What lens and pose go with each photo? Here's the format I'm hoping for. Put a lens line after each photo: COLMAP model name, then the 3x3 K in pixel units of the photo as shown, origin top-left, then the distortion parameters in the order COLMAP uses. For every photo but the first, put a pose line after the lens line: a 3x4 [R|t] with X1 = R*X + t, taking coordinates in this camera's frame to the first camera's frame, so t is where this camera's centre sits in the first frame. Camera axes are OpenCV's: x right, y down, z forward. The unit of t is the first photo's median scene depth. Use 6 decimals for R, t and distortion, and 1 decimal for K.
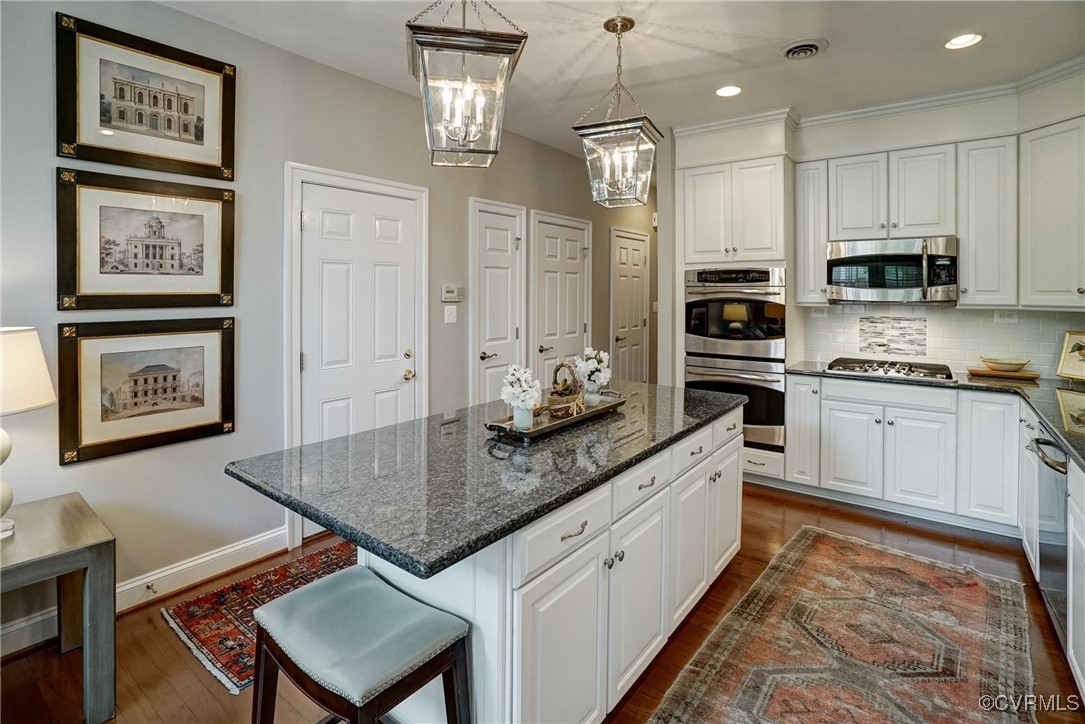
lens RADIAL K [[531.9, 0, 542.5], [0, 531.9, 362.0], [0, 0, 1]] dist [-0.001720, -0.000269]
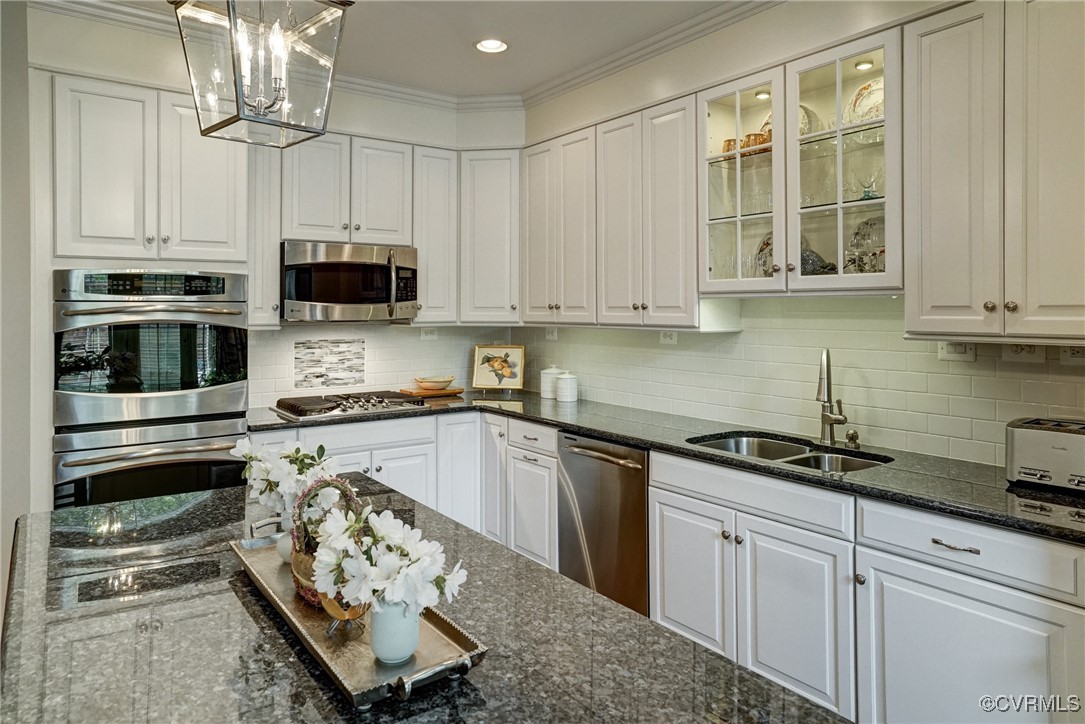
lens RADIAL K [[726.4, 0, 542.5], [0, 726.4, 362.0], [0, 0, 1]] dist [0.002120, 0.000512]
pose [[0.307643, -0.079167, 0.948203, -0.293899], [0.125847, 0.991163, 0.041923, -0.060120], [-0.943143, 0.106431, 0.314888, 0.379602]]
